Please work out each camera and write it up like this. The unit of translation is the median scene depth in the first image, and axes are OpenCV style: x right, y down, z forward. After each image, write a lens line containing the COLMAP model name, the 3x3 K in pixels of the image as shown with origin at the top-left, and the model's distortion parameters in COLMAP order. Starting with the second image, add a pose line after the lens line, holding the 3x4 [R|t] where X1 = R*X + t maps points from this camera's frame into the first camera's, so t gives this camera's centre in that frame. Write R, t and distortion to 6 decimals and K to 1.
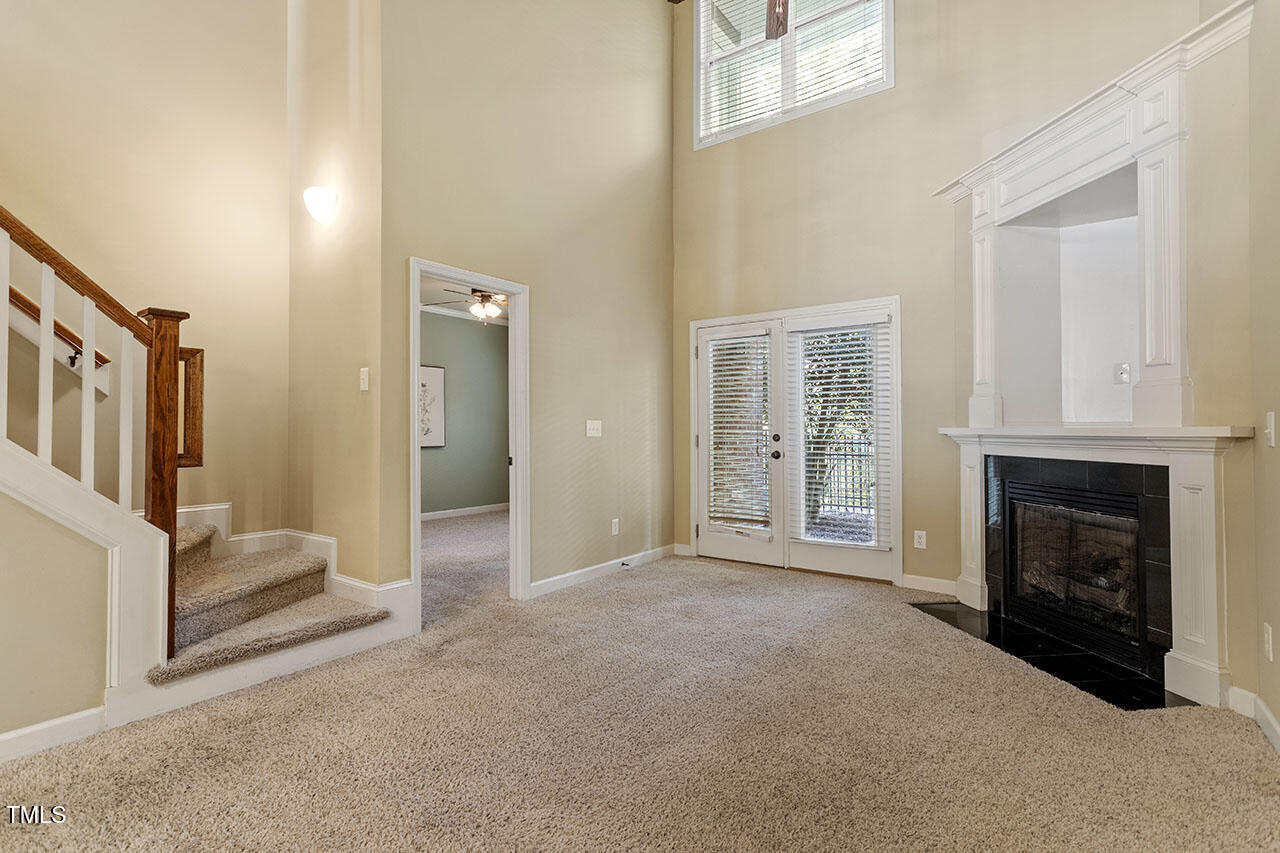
lens RADIAL K [[603.6, 0, 639.5], [0, 603.6, 421.4], [0, 0, 1]] dist [0.000761, 0.001159]
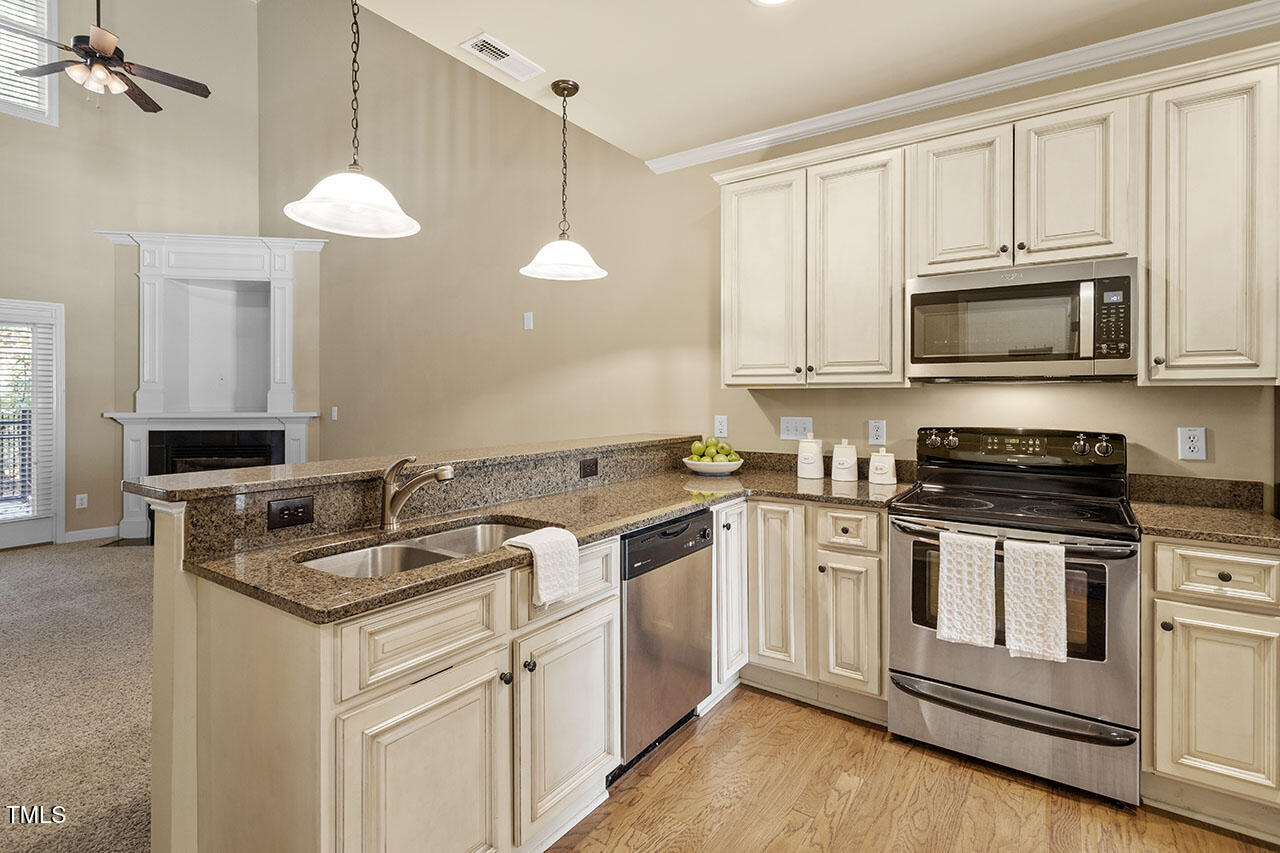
lens RADIAL K [[622.7, 0, 635.1], [0, 622.7, 396.8], [0, 0, 1]] dist [0.001040, 0.000584]
pose [[-0.017764, -0.001950, 0.999840, -0.967437], [-0.016140, 0.999868, 0.001664, -0.049052], [-0.999712, -0.016108, -0.017793, -0.147093]]
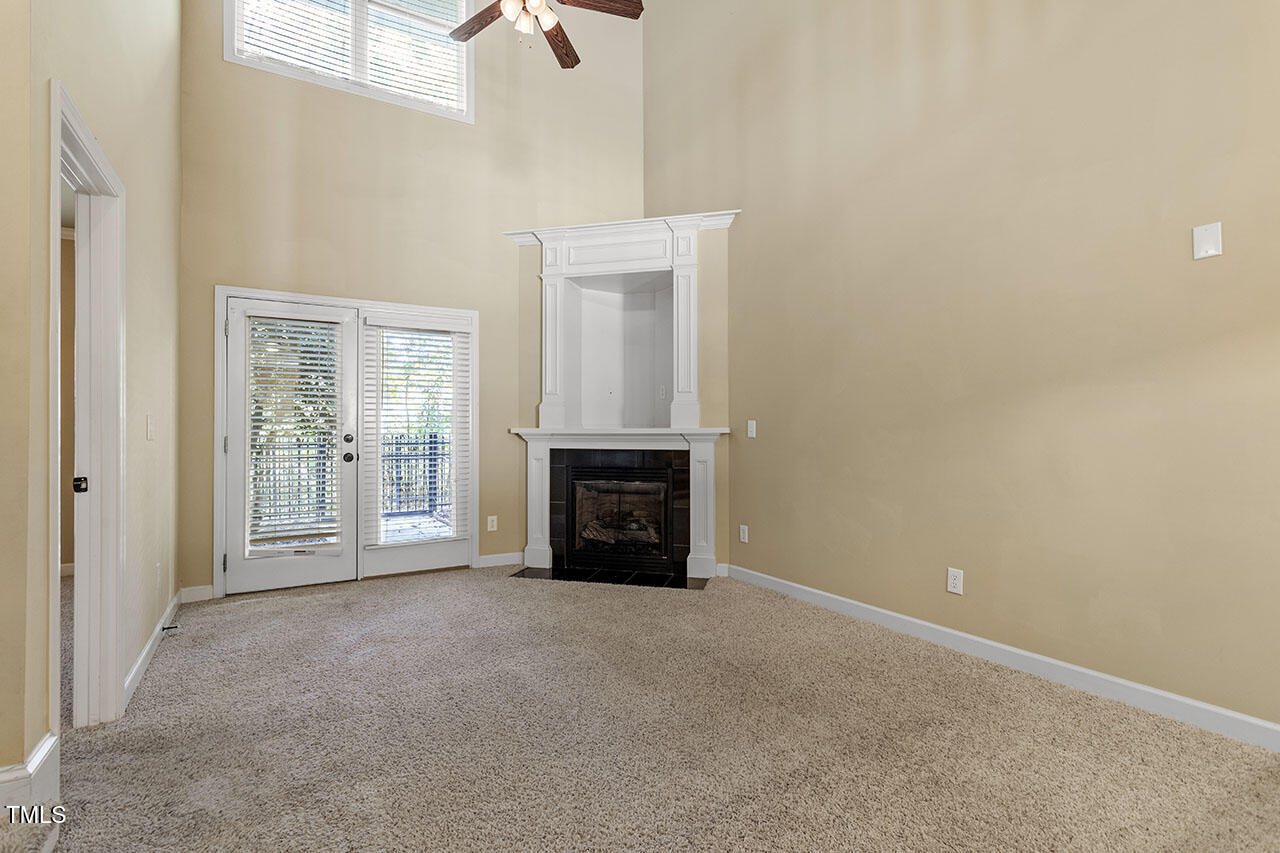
lens RADIAL K [[603.6, 0, 639.5], [0, 603.6, 421.4], [0, 0, 1]] dist [0.000761, 0.001159]
pose [[0.391603, 0.011843, 0.920058, -0.565127], [-0.012008, 0.999898, -0.007759, 0.004237], [-0.920056, -0.008009, 0.391705, 0.315731]]
